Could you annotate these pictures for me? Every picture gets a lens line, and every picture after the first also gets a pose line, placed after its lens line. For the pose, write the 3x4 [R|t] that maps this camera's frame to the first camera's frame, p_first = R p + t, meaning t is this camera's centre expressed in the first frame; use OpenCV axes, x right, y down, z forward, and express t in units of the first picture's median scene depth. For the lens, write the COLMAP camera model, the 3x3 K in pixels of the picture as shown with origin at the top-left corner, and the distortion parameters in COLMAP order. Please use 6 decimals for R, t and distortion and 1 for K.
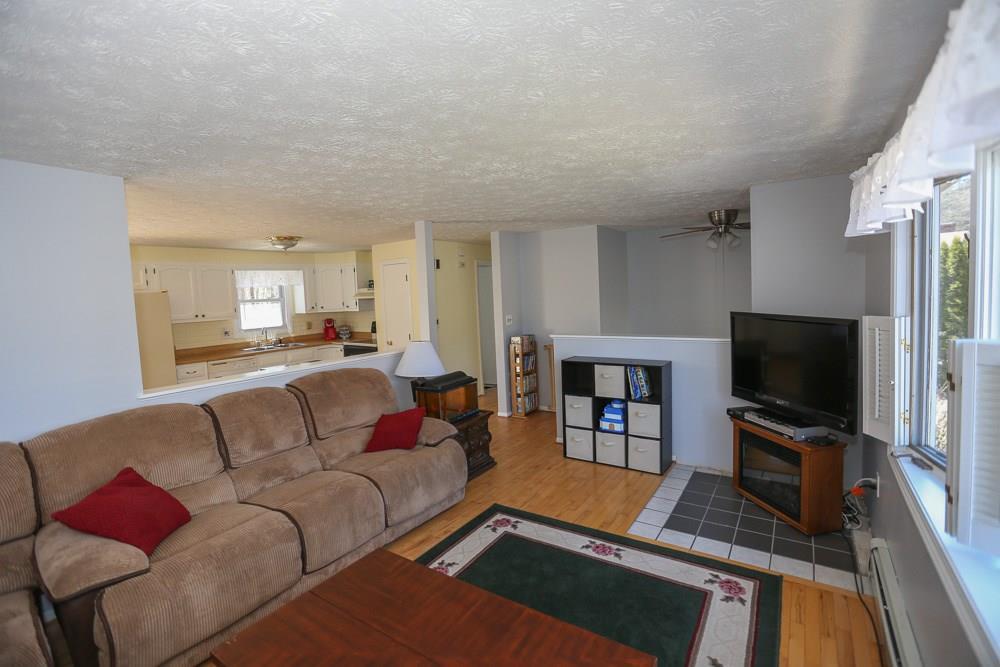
lens RADIAL K [[464.1, 0, 500.0], [0, 464.1, 333.5], [0, 0, 1]] dist [-0.028330, 0.000103]
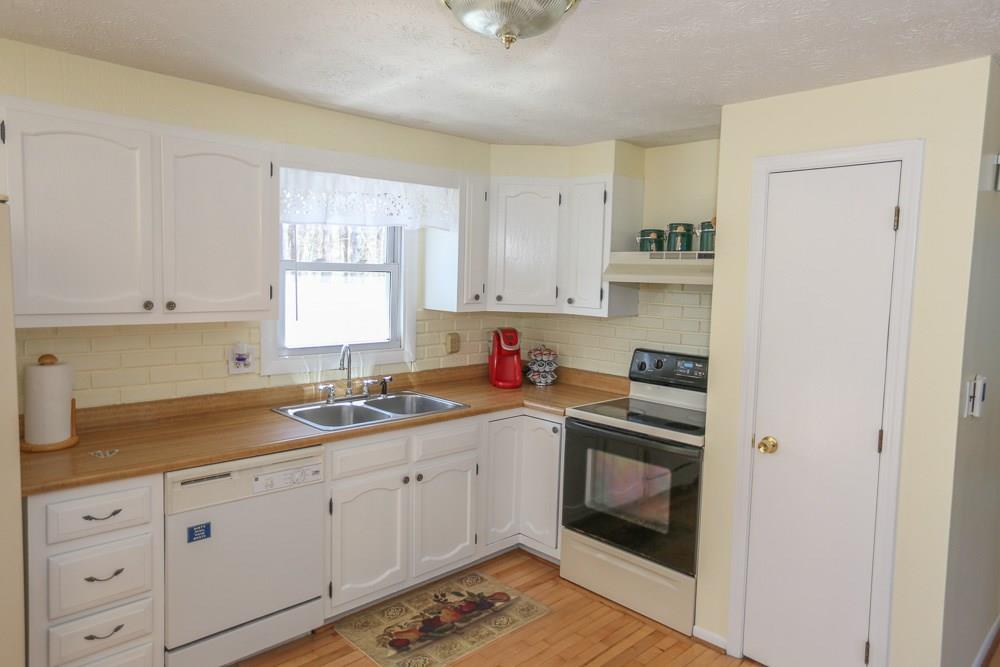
lens RADIAL K [[660.2, 0, 500.0], [0, 660.2, 333.5], [0, 0, 1]] dist [-0.001825, -0.000282]
pose [[0.979914, 0.081675, -0.181929, -0.296000], [-0.081209, 0.996647, 0.010023, -0.034882], [0.182138, 0.004952, 0.983261, 0.511516]]
